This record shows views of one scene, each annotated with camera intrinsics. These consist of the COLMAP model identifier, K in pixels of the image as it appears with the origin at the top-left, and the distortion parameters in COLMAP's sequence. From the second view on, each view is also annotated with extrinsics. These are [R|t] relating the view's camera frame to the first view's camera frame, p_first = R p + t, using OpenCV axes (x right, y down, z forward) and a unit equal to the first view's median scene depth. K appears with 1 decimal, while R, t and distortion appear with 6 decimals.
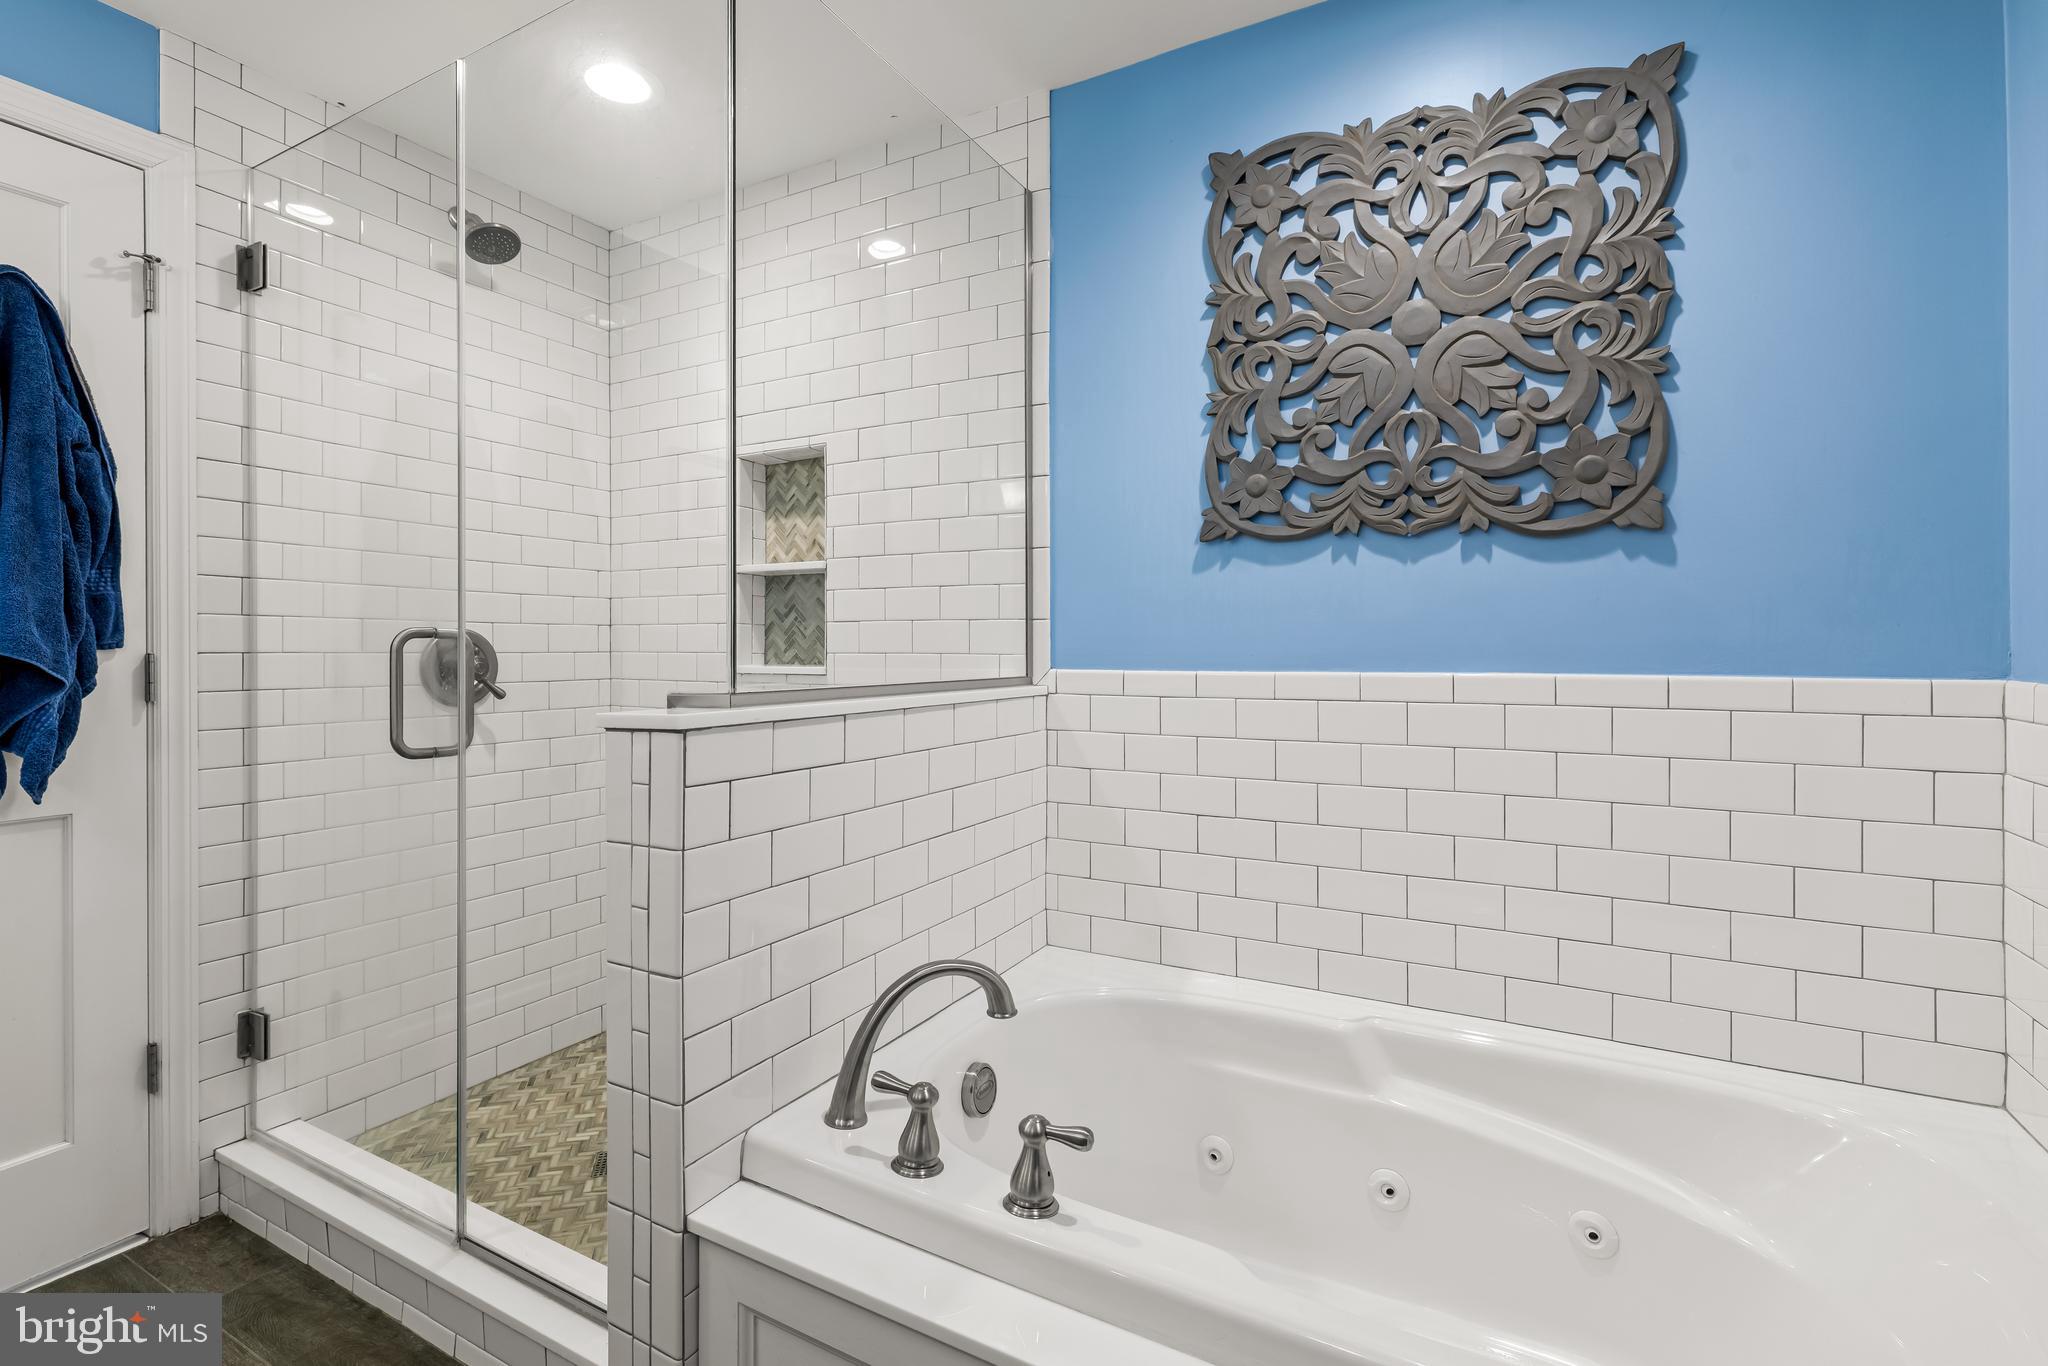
lens RADIAL K [[885.5, 0, 1020.9], [0, 885.5, 668.3], [0, 0, 1]] dist [0.001158, -0.000179]
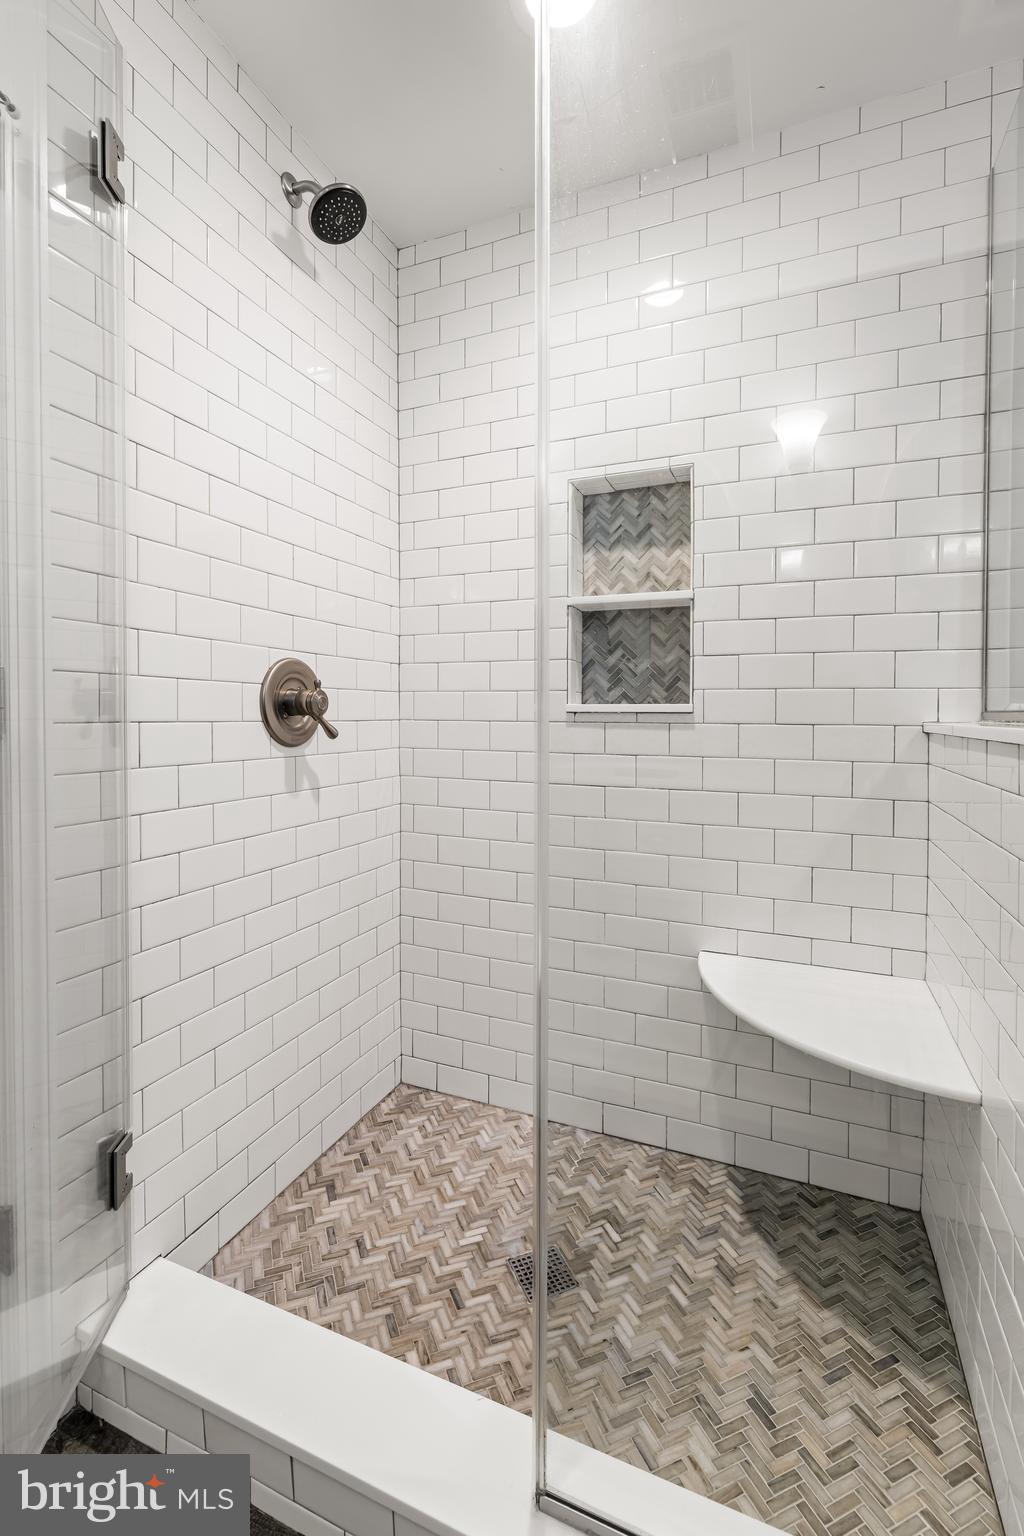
lens RADIAL K [[664.1, 0, 528.2], [0, 664.1, 730.2], [0, 0, 1]] dist [0.001158, -0.000179]
pose [[0.995416, -0.002582, 0.095607, -0.429747], [0.001239, 0.999900, 0.014108, 0.014752], [-0.095633, -0.013925, 0.995319, 0.295755]]
